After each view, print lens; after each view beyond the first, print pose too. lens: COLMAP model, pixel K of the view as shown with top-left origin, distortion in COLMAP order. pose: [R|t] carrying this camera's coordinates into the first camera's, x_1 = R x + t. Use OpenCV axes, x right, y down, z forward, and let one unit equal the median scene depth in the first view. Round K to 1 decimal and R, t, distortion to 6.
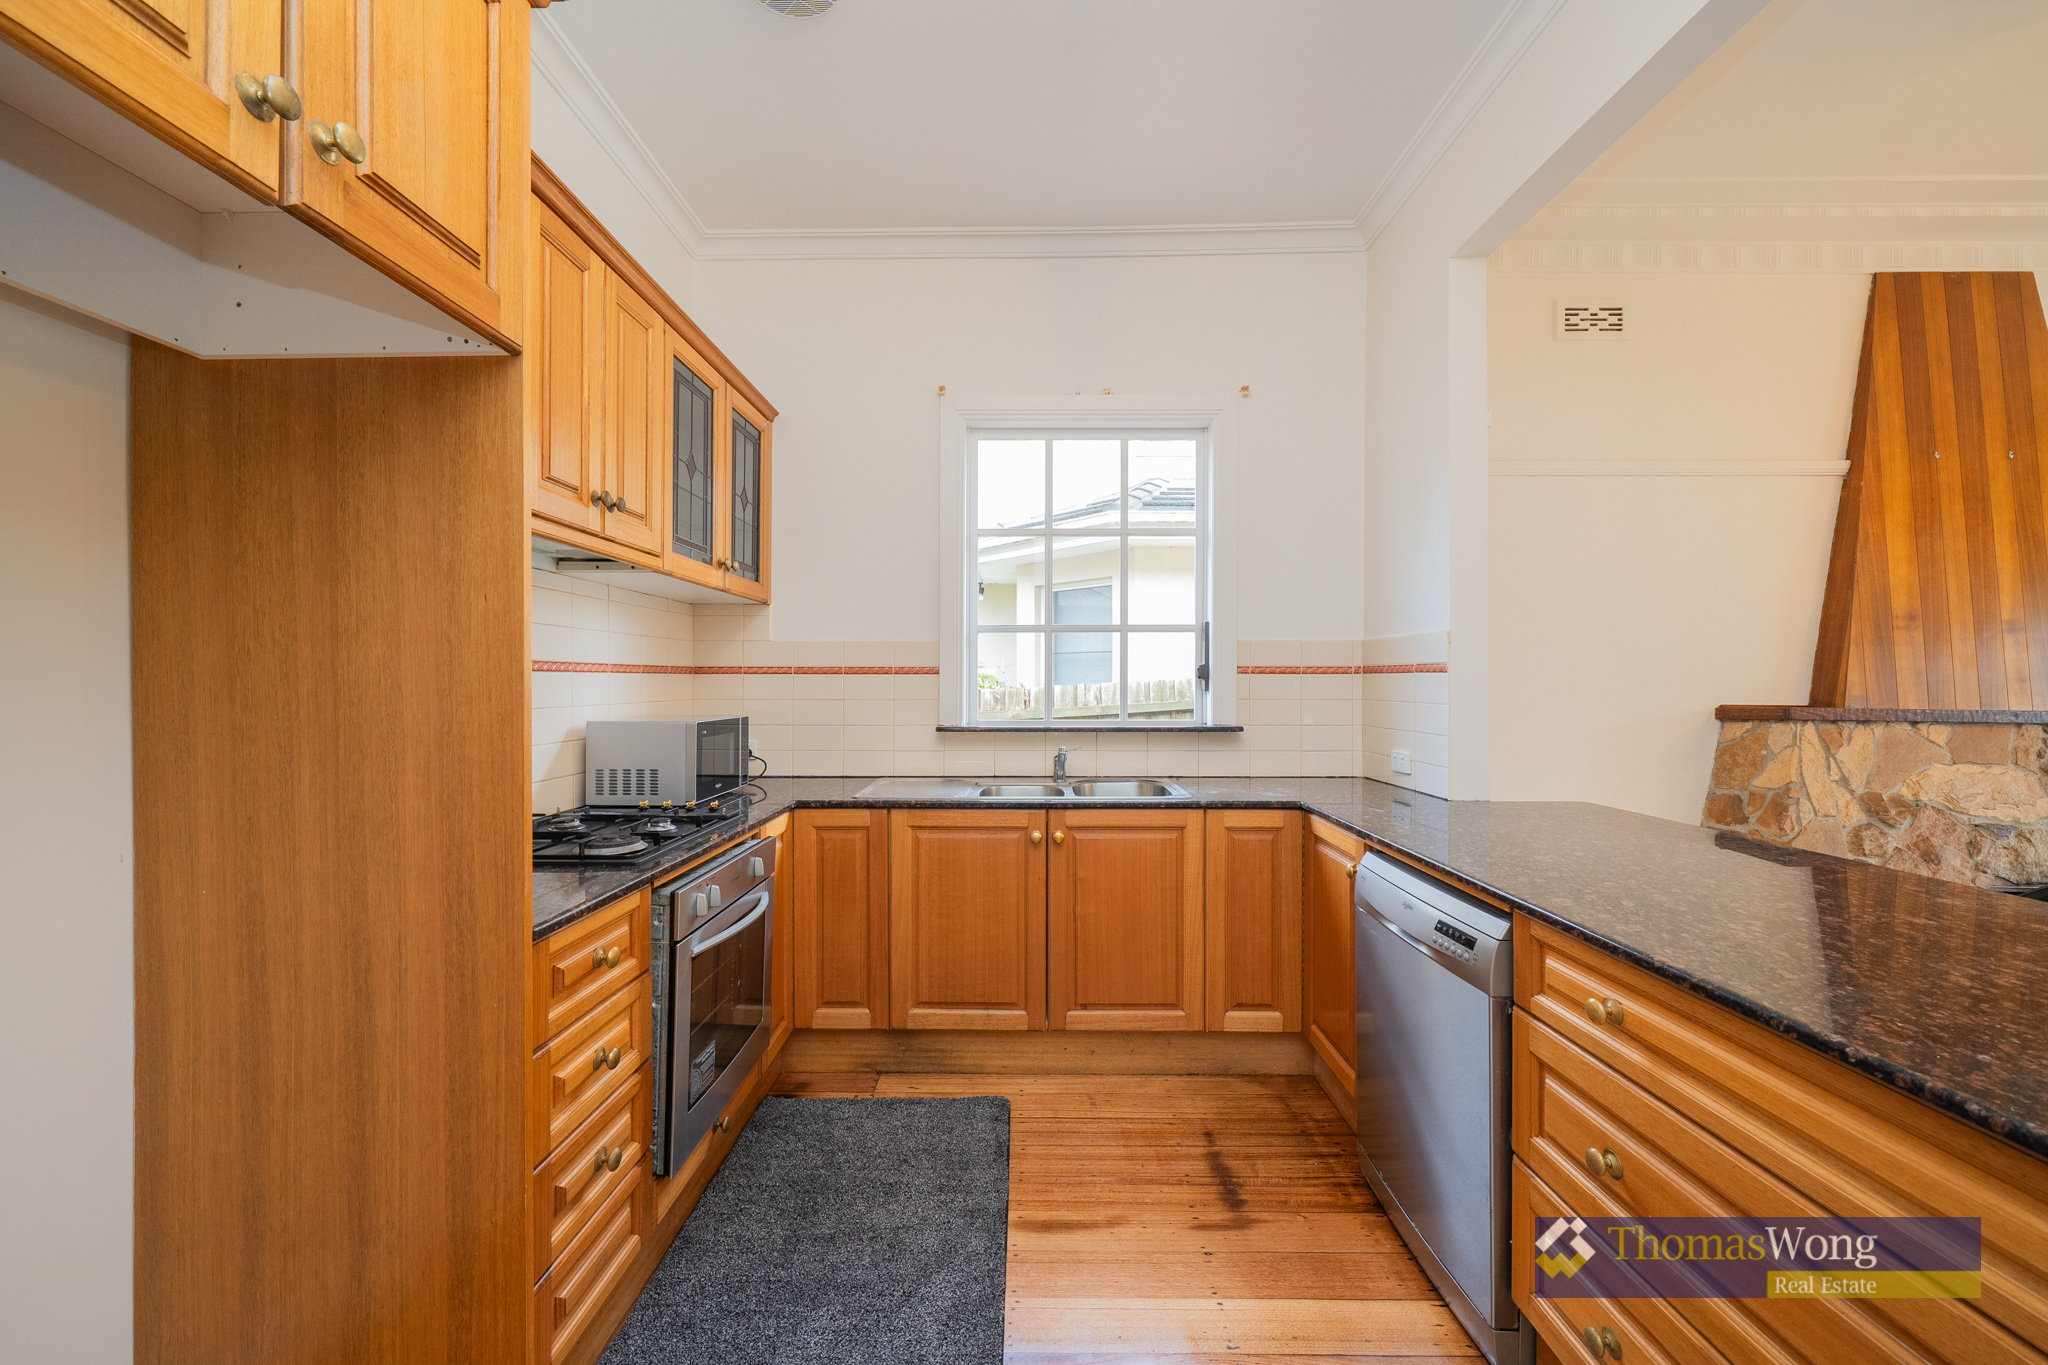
lens RADIAL K [[828.0, 0, 1038.9], [0, 828.0, 658.4], [0, 0, 1]] dist [0.009464, -0.000059]
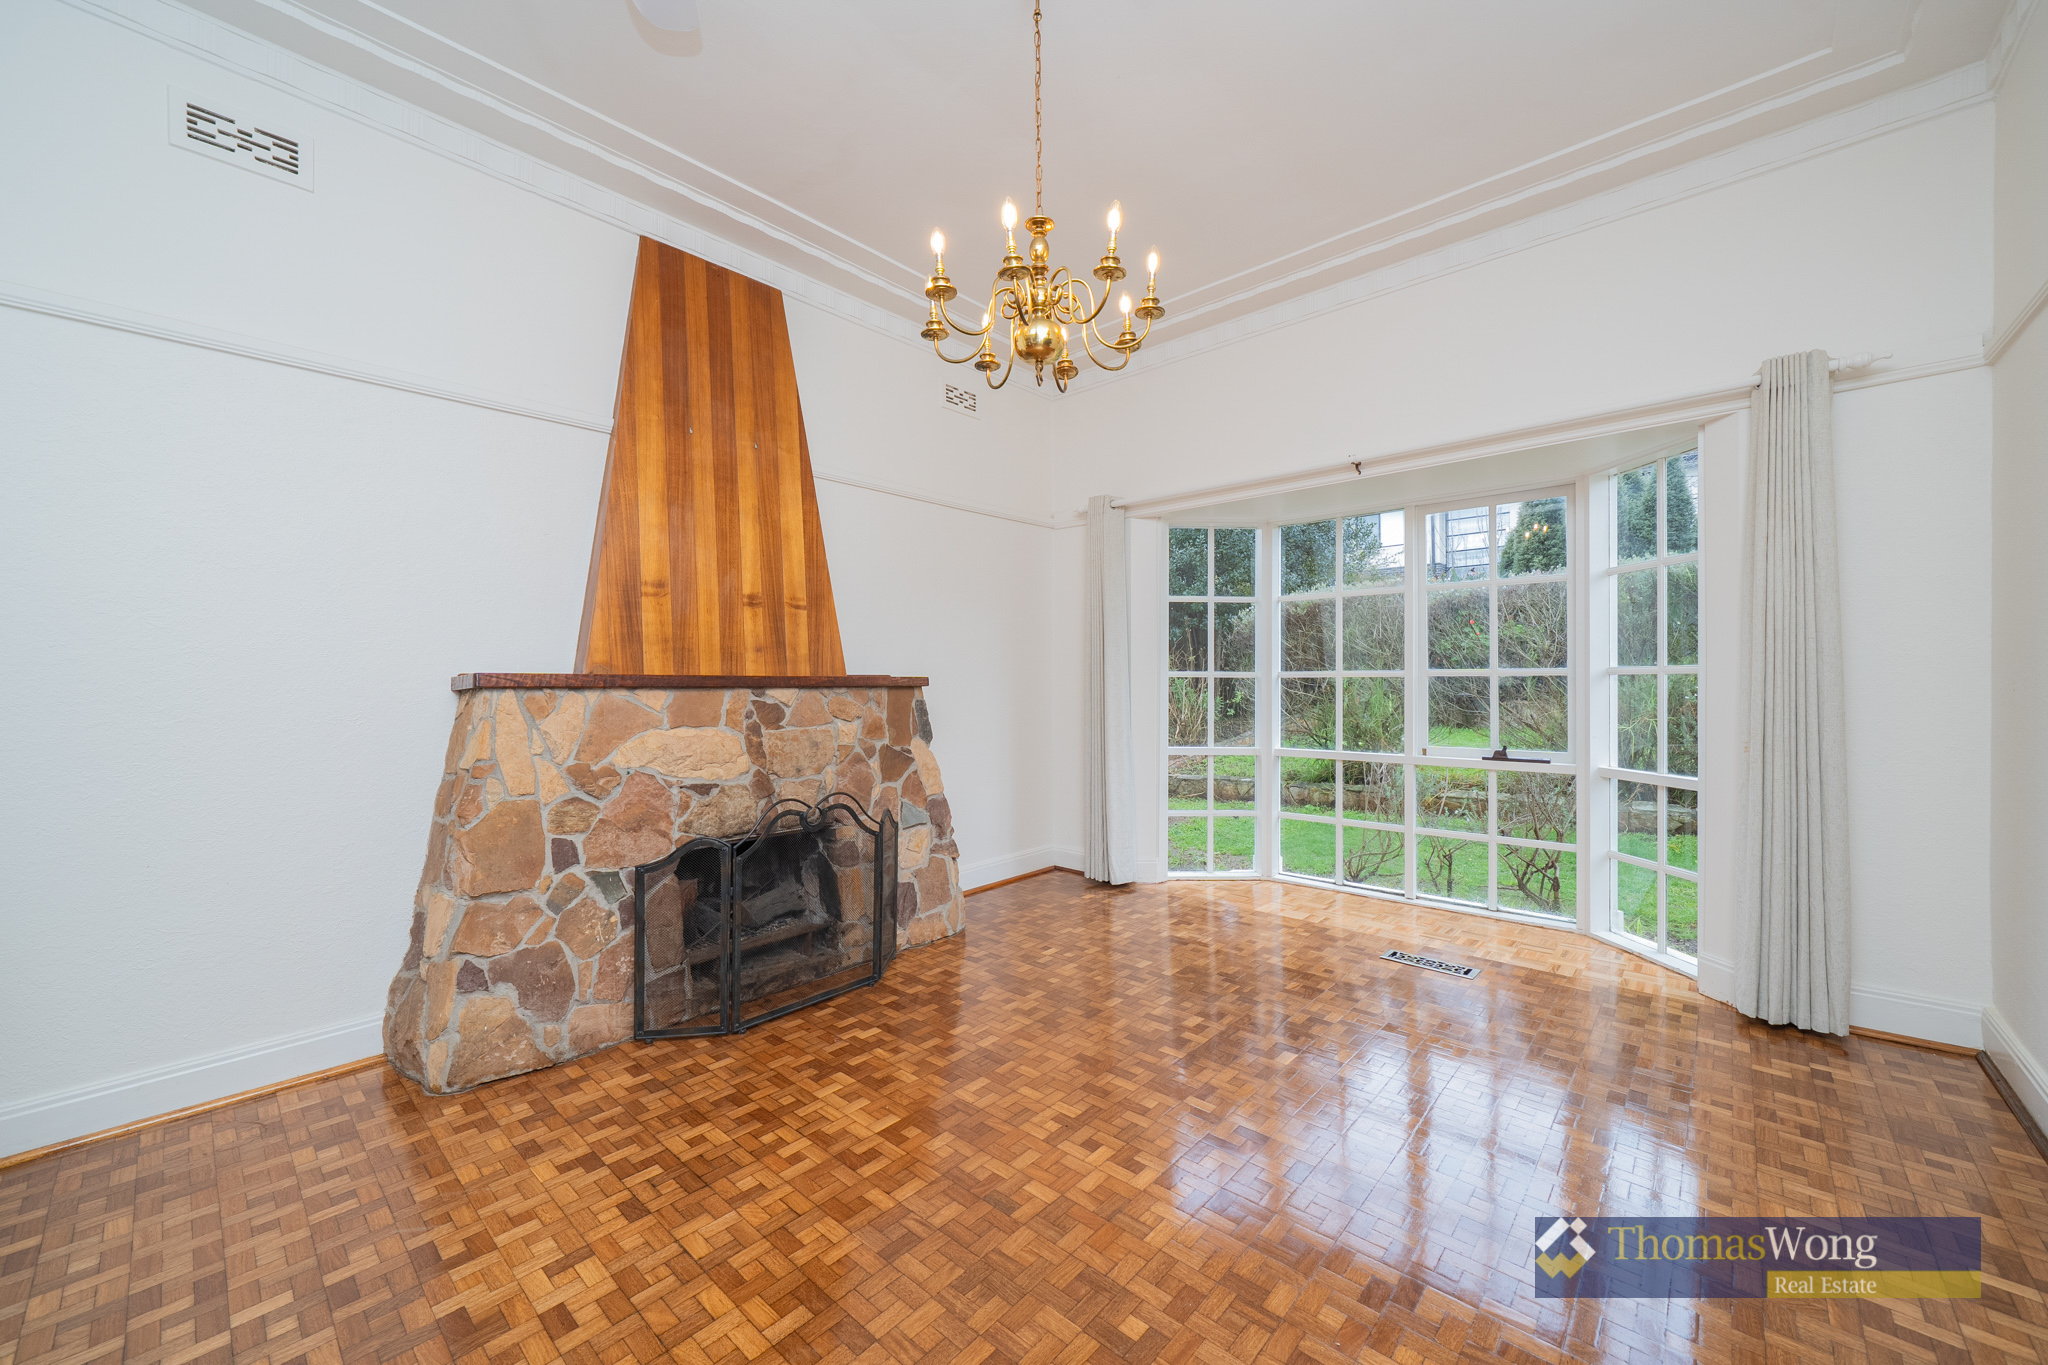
lens RADIAL K [[777.0, 0, 1018.8], [0, 777.0, 684.7], [0, 0, 1]] dist [-0.004918, -0.000048]
pose [[0.676468, -0.012984, 0.736357, 0.637431], [0.002084, 0.999874, 0.015715, 0.055429], [-0.736469, -0.009096, 0.676410, 0.054171]]
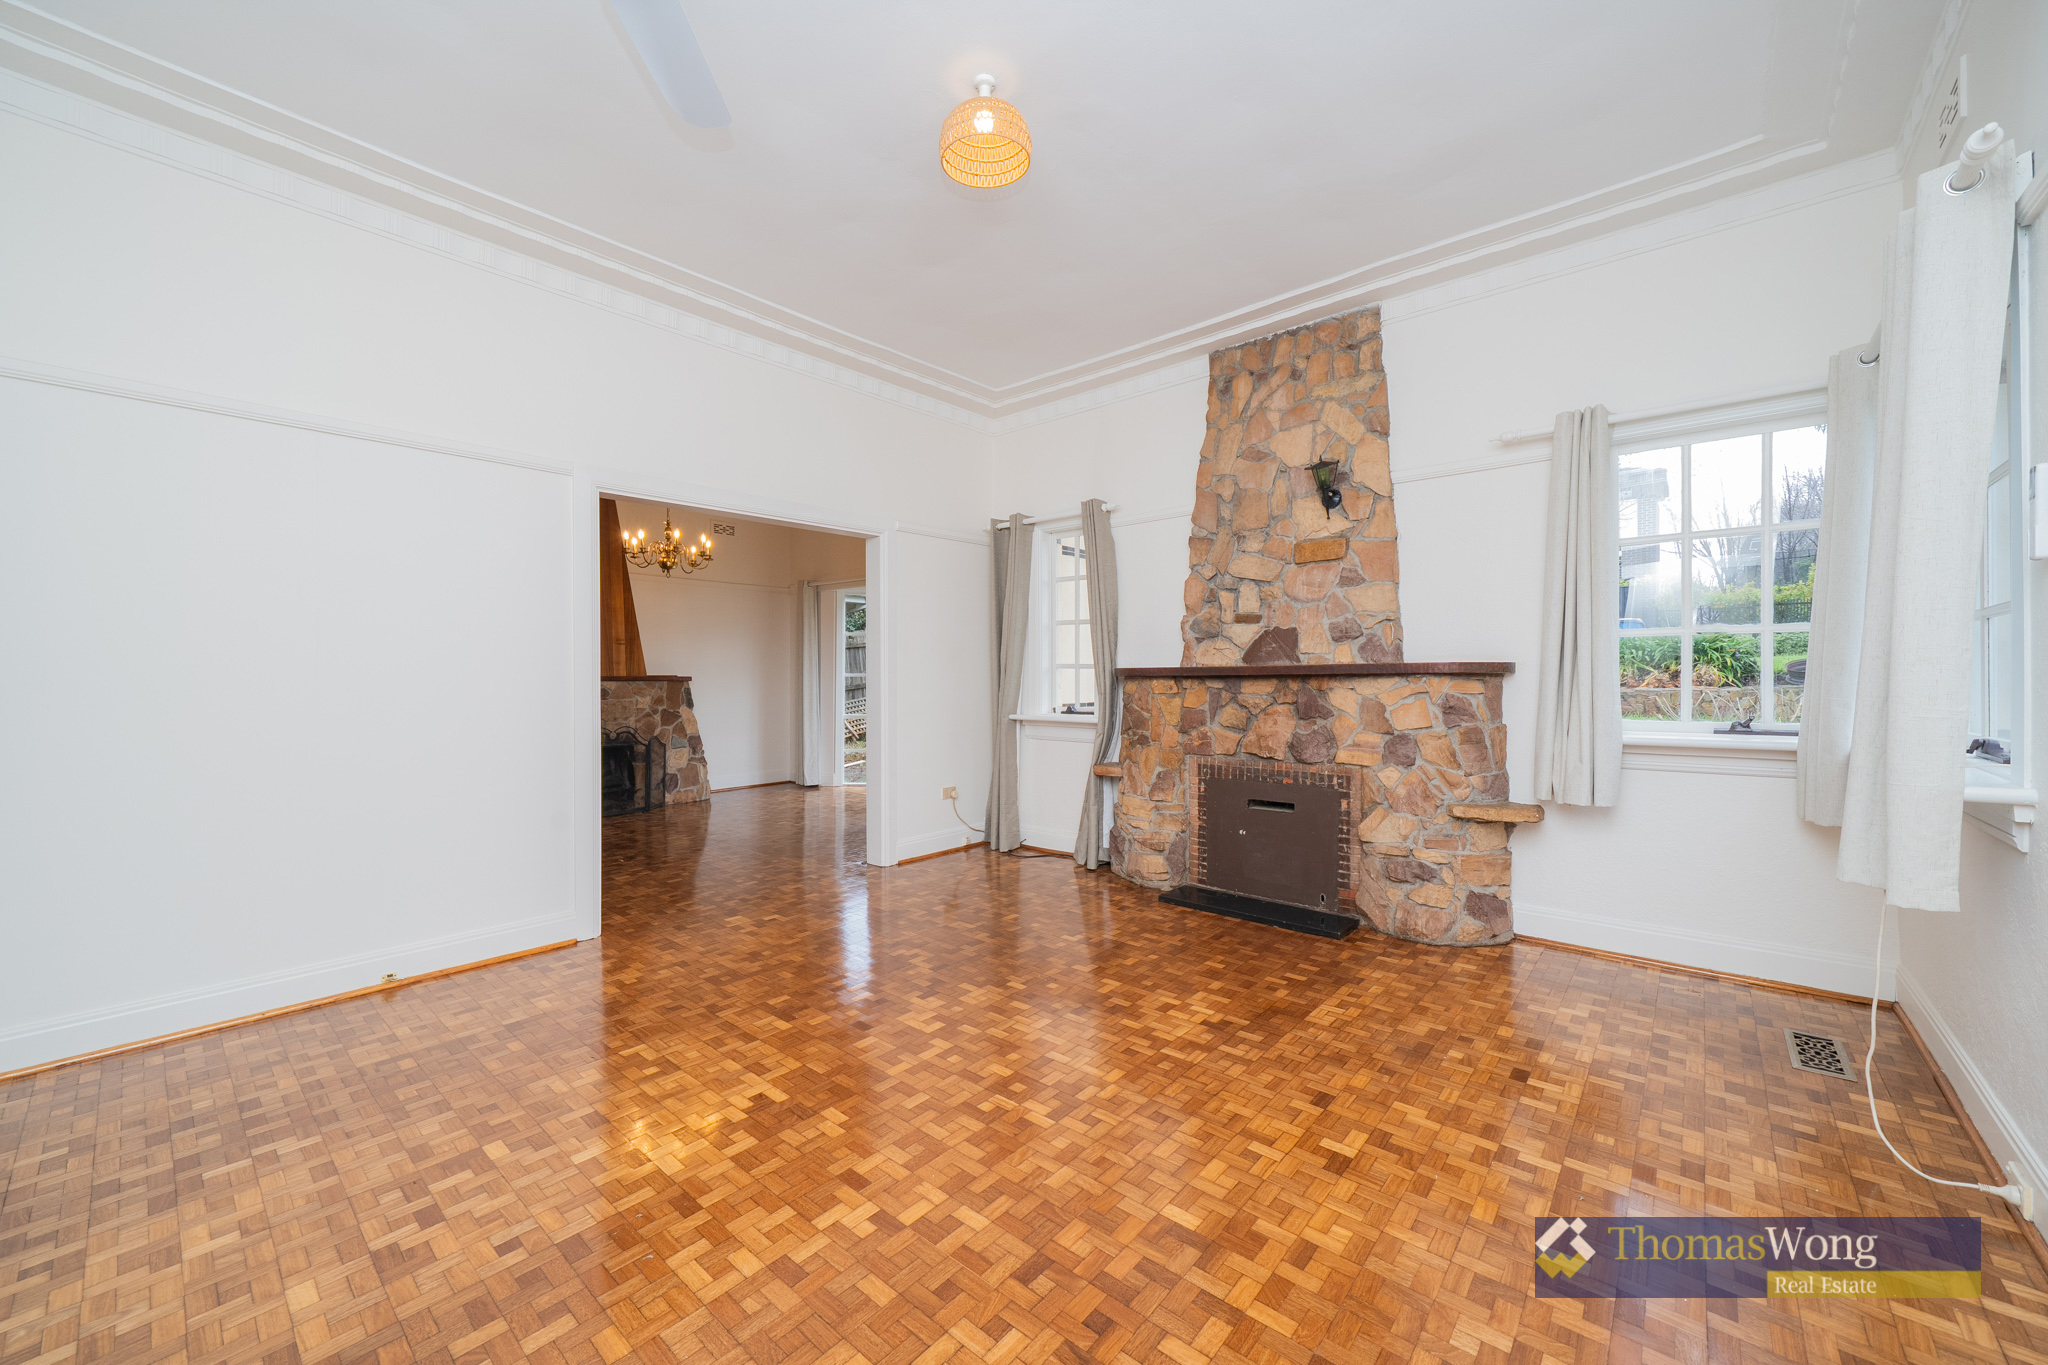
lens RADIAL K [[777.0, 0, 1030.2], [0, 777.0, 682.9], [0, 0, 1]] dist [-0.004918, -0.000048]
pose [[0.657898, -0.008260, 0.753061, 0.297700], [-0.001642, 0.999922, 0.012402, 0.050018], [-0.753105, -0.009396, 0.657833, -1.387290]]
